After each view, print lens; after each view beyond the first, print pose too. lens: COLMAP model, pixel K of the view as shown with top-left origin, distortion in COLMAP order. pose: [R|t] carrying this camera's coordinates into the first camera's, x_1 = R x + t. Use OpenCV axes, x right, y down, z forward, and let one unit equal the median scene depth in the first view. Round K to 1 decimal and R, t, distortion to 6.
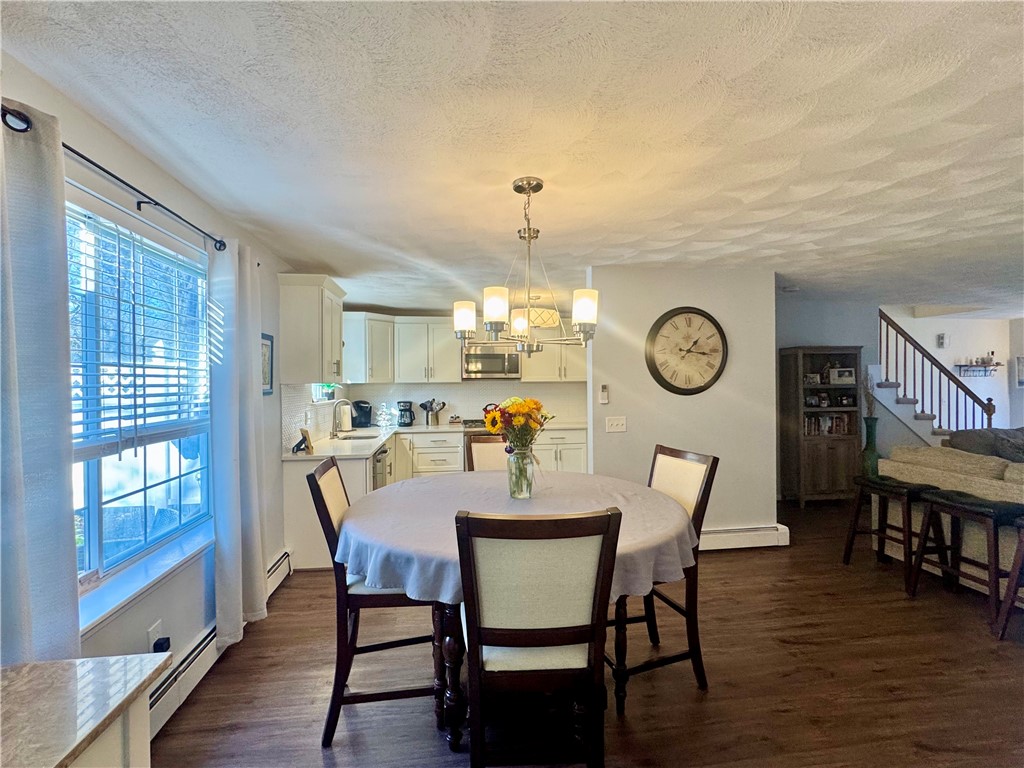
lens RADIAL K [[450.0, 0, 507.6], [0, 450.0, 384.1], [0, 0, 1]] dist [0.000162, 0.000002]
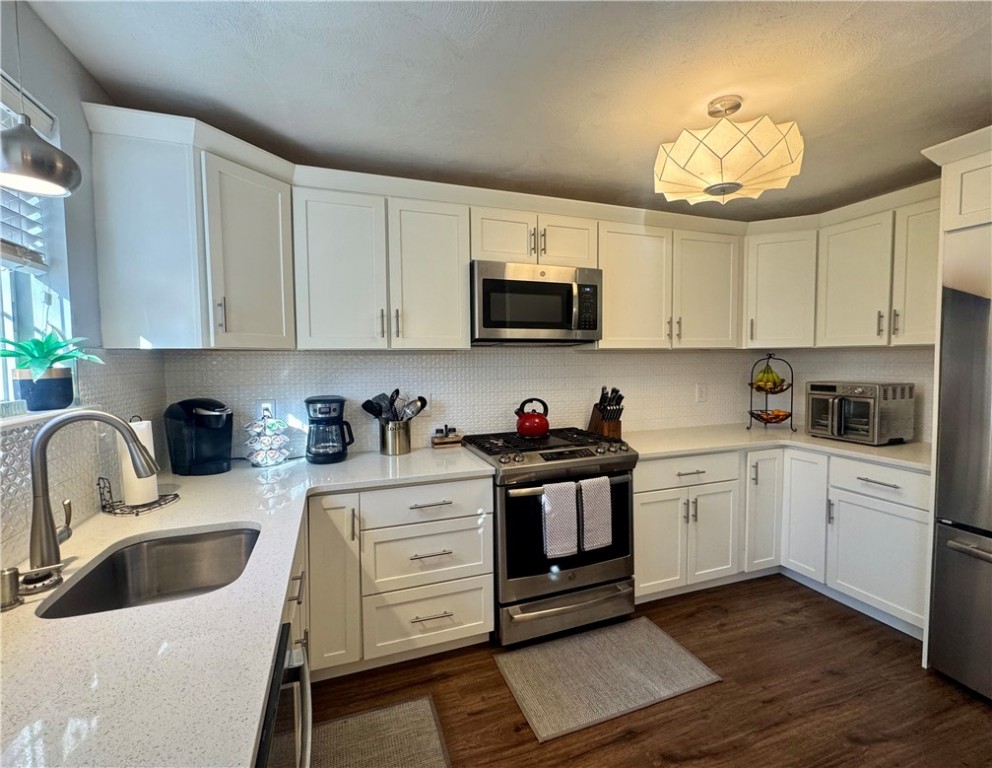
lens RADIAL K [[445.2, 0, 500.3], [0, 445.2, 382.6], [0, 0, 1]] dist [-0.001933, -0.000046]
pose [[0.974186, -0.014209, 0.225298, -0.167126], [0.003436, 0.998835, 0.048135, 0.007015], [-0.225720, -0.046118, 0.973100, 0.591668]]
